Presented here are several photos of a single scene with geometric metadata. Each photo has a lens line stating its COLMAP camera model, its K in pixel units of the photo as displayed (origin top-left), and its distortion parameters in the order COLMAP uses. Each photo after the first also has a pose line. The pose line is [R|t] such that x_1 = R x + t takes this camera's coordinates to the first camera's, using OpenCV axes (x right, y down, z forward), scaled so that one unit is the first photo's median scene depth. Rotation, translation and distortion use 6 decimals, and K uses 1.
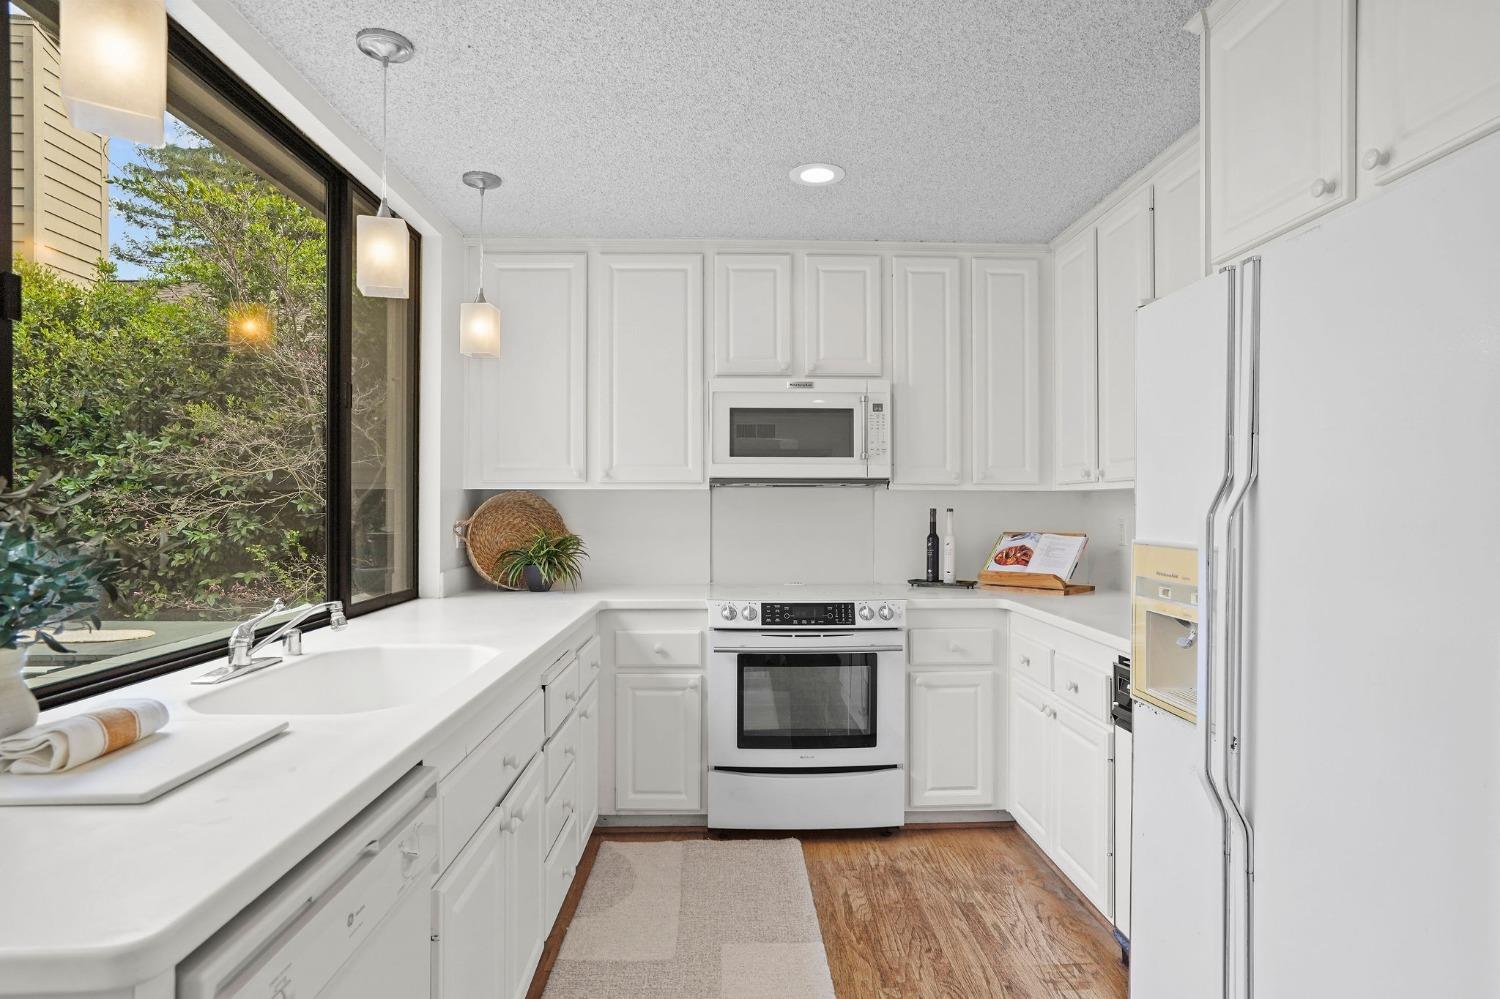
lens RADIAL K [[820.6, 0, 747.1], [0, 820.6, 499.6], [0, 0, 1]] dist [-0.014047, 0.001585]
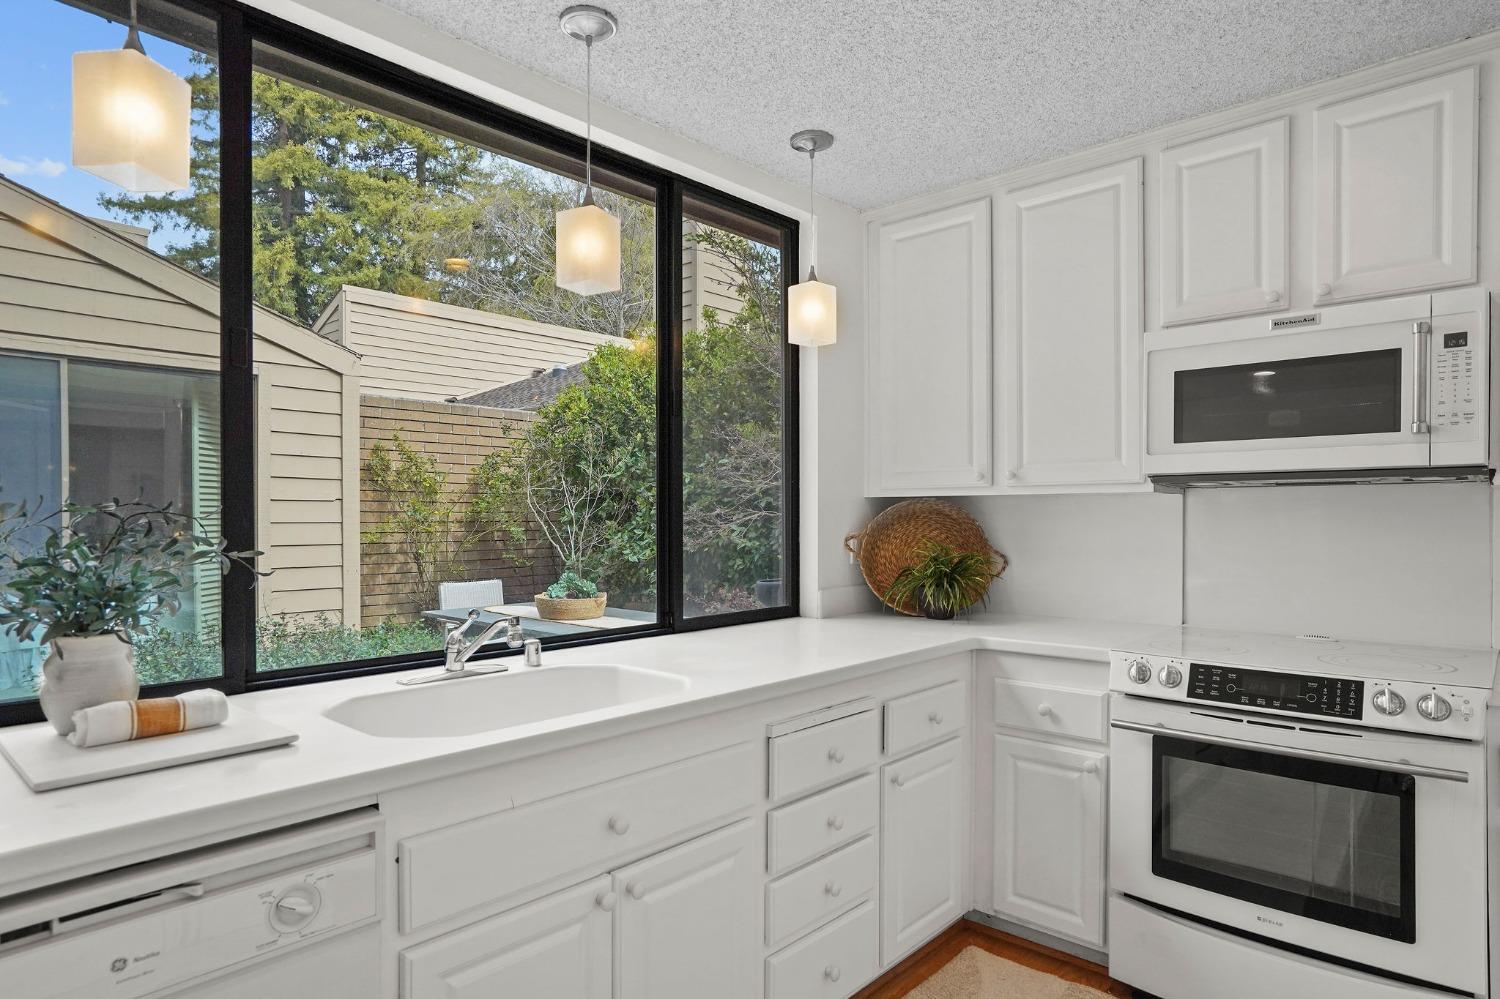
lens RADIAL K [[872.3, 0, 743.0], [0, 872.3, 517.8], [0, 0, 1]] dist [-0.005282, 0.007752]
pose [[0.728099, -0.000421, -0.685471, 0.229494], [0.007748, 0.999941, 0.007616, 0.001391], [0.685428, -0.010856, 0.728060, 0.242832]]
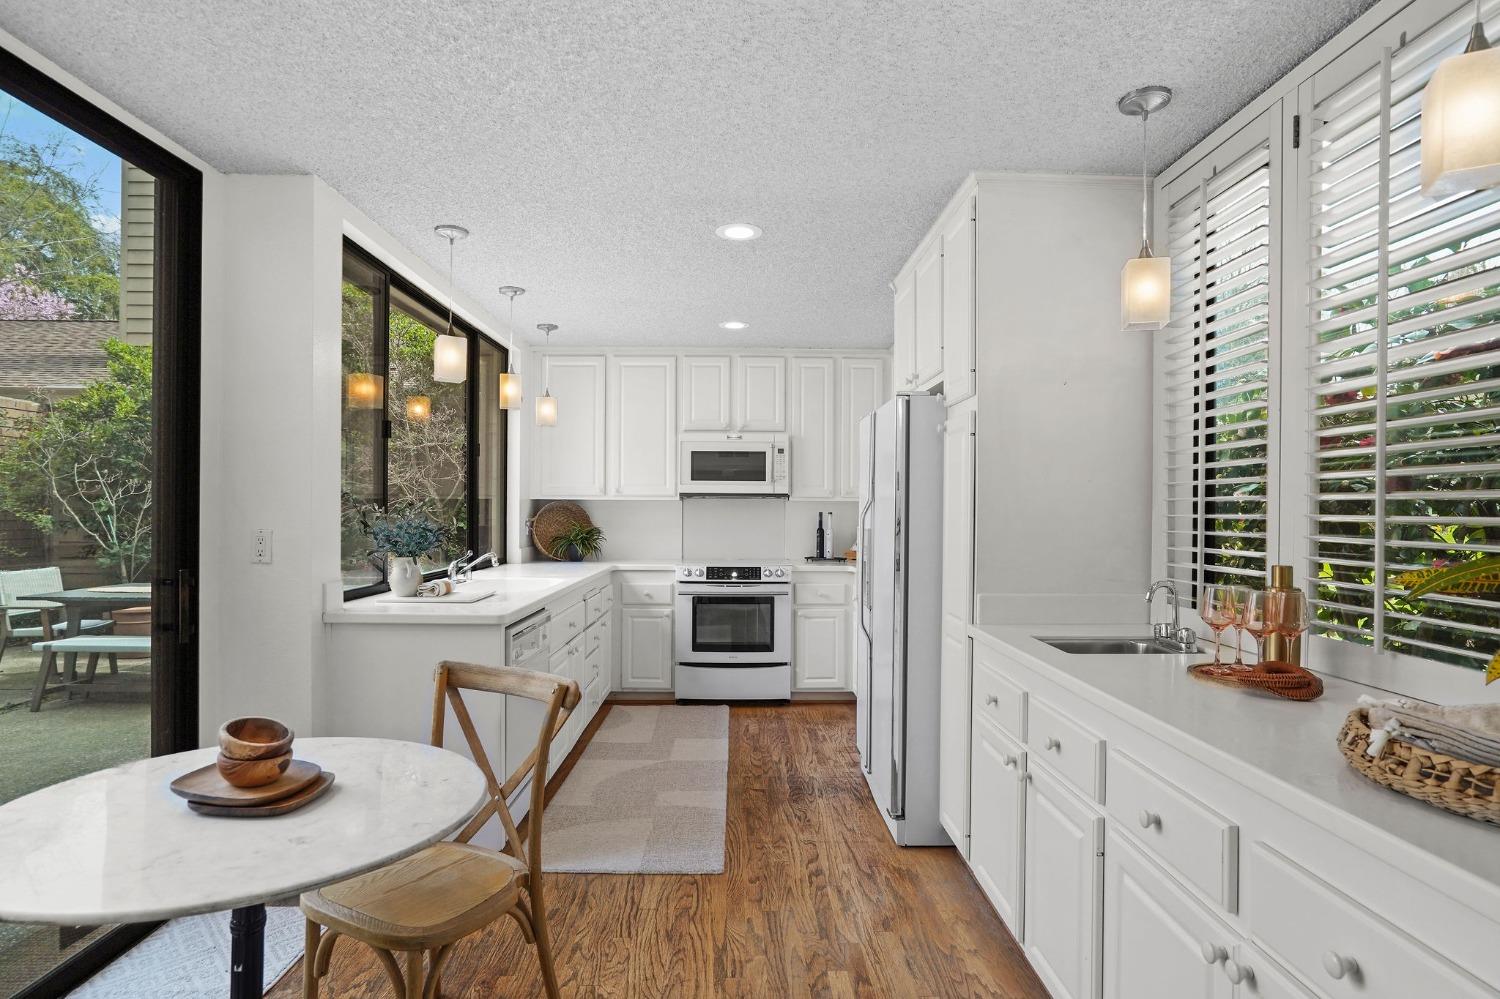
lens RADIAL K [[795.3, 0, 744.6], [0, 795.3, 501.9], [0, 0, 1]] dist [-0.007147, 0.000508]
pose [[0.999913, 0.003976, -0.012542, 0.114721], [-0.003957, 0.999991, 0.001513, -0.012702], [0.012547, -0.001463, 0.999920, -0.648609]]
